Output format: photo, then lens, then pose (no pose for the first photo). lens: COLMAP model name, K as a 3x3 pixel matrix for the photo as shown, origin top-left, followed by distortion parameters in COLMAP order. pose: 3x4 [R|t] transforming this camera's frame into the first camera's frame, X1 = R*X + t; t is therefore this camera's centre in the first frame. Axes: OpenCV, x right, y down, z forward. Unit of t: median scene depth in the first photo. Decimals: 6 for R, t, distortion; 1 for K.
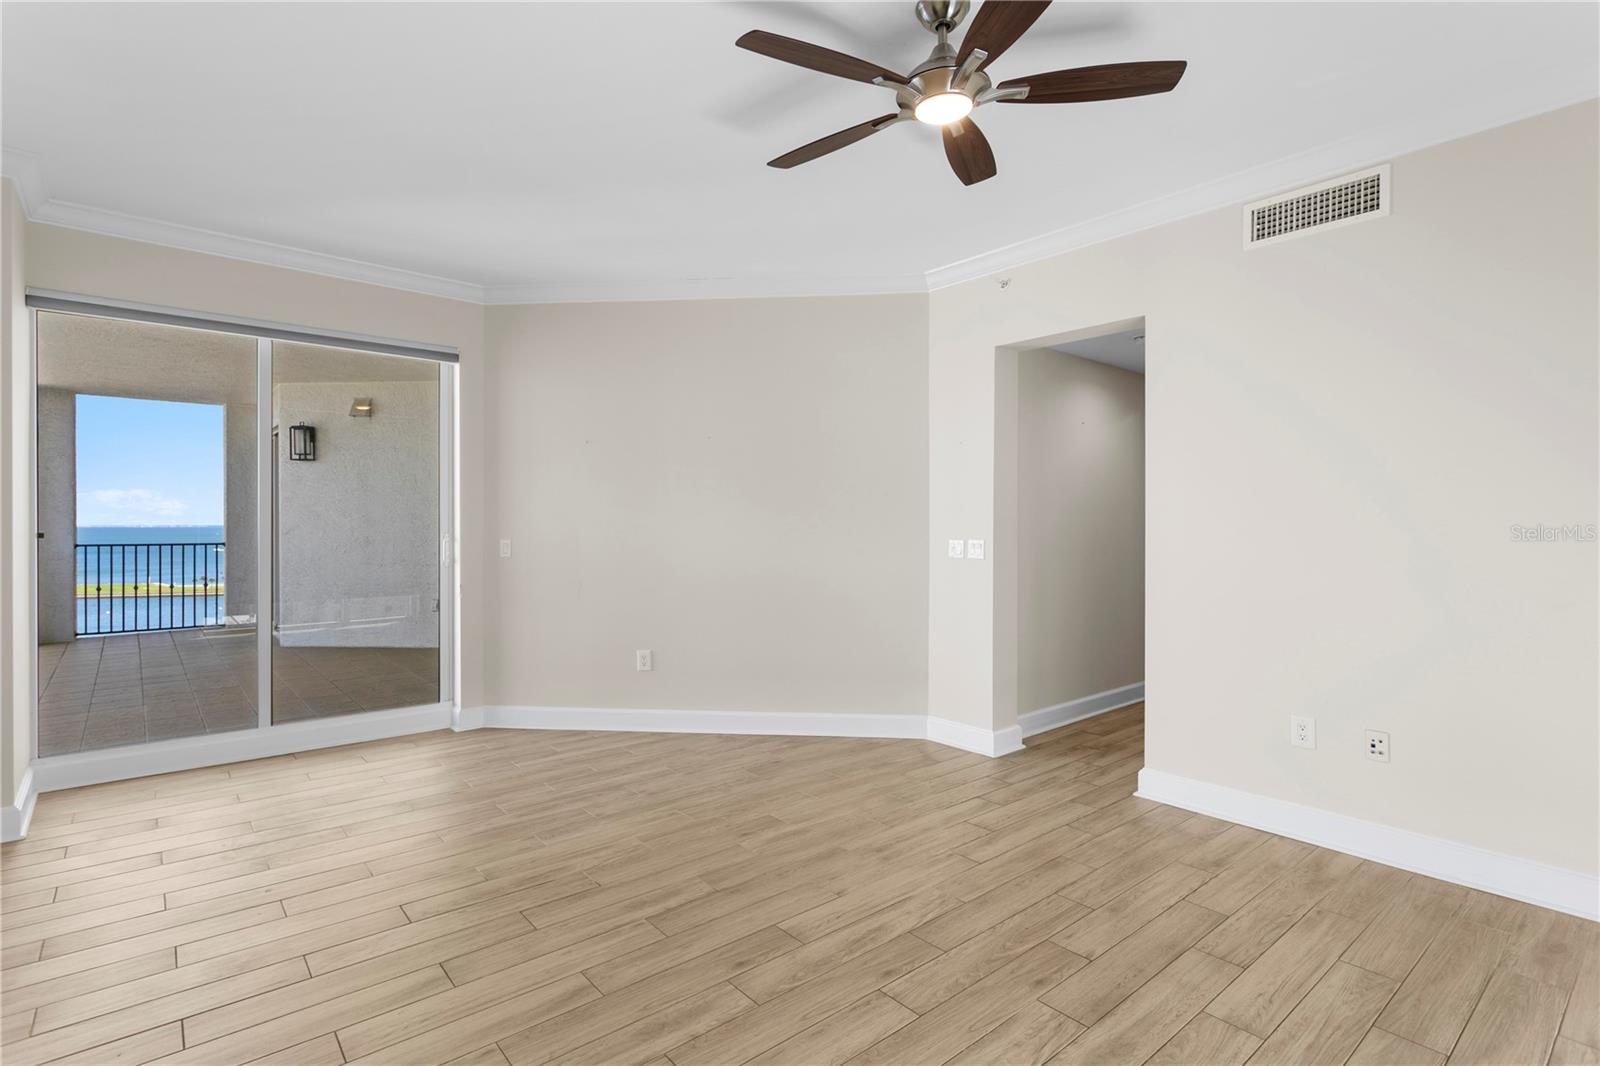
lens RADIAL K [[759.4, 0, 786.2], [0, 759.4, 531.8], [0, 0, 1]] dist [-0.008130, 0.004771]
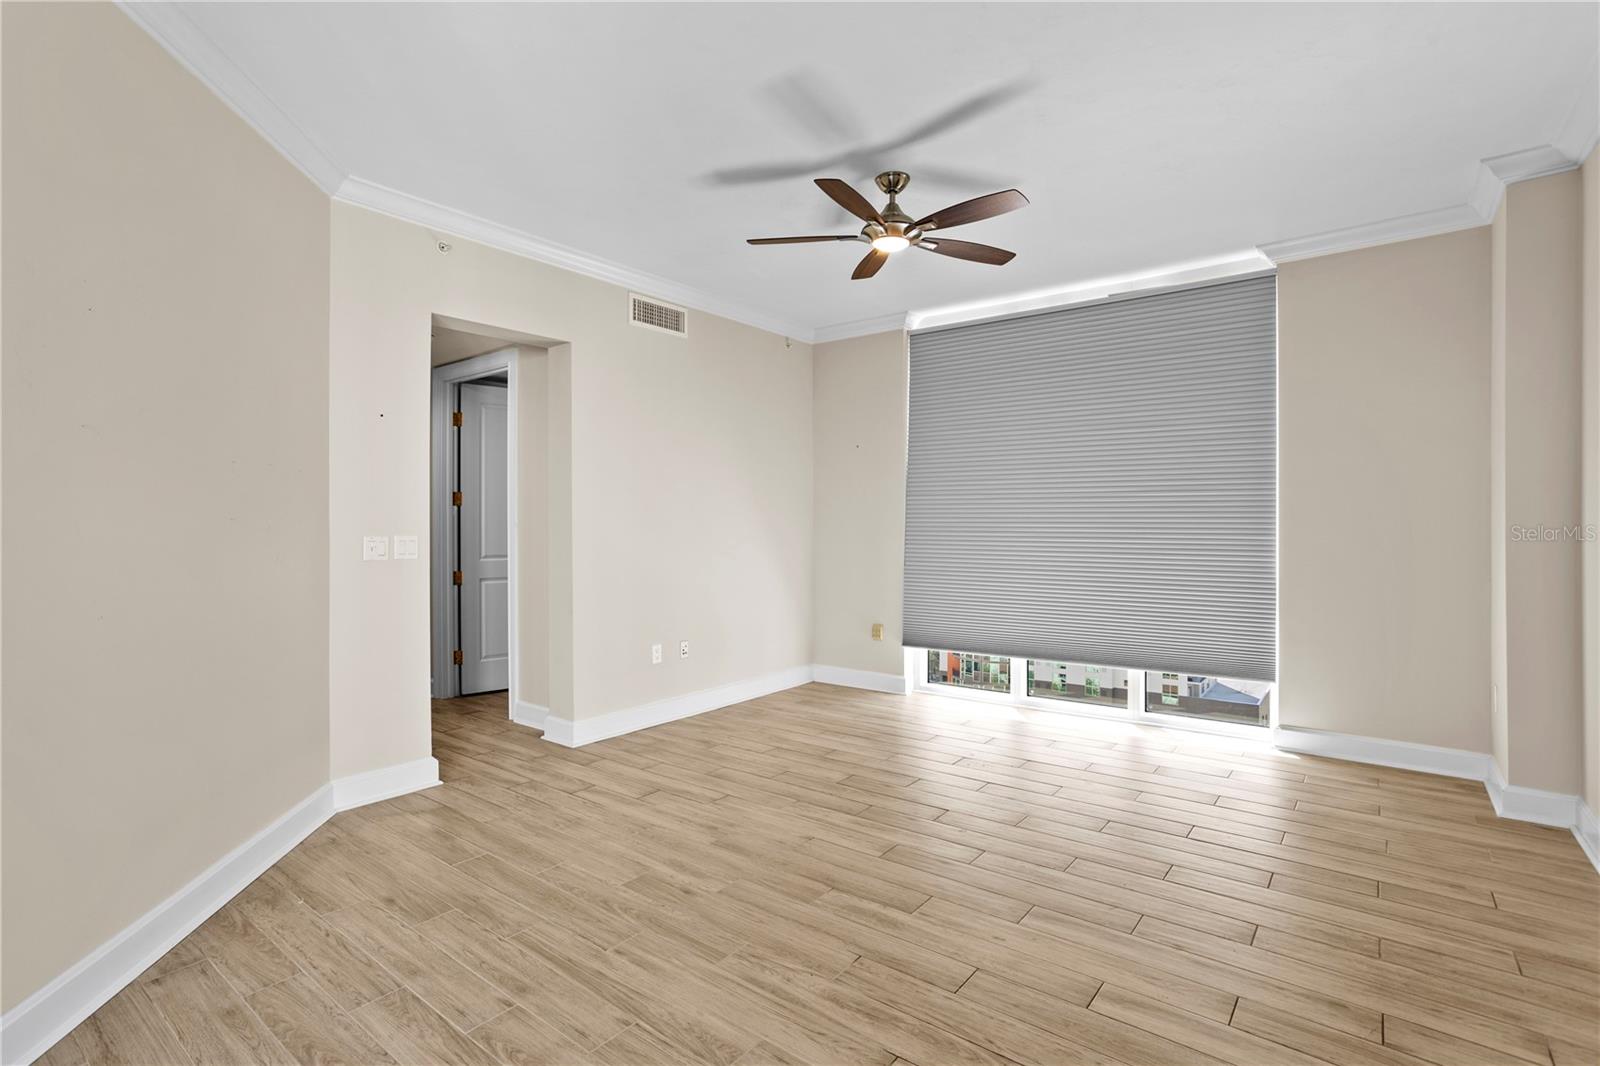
lens RADIAL K [[759.4, 0, 757.7], [0, 759.4, 532.4], [0, 0, 1]] dist [-0.008130, 0.004771]
pose [[-0.163920, -0.011830, 0.986403, -0.699863], [0.010794, 0.999847, 0.013785, -0.001133], [-0.986415, 0.012907, -0.163767, 0.844712]]
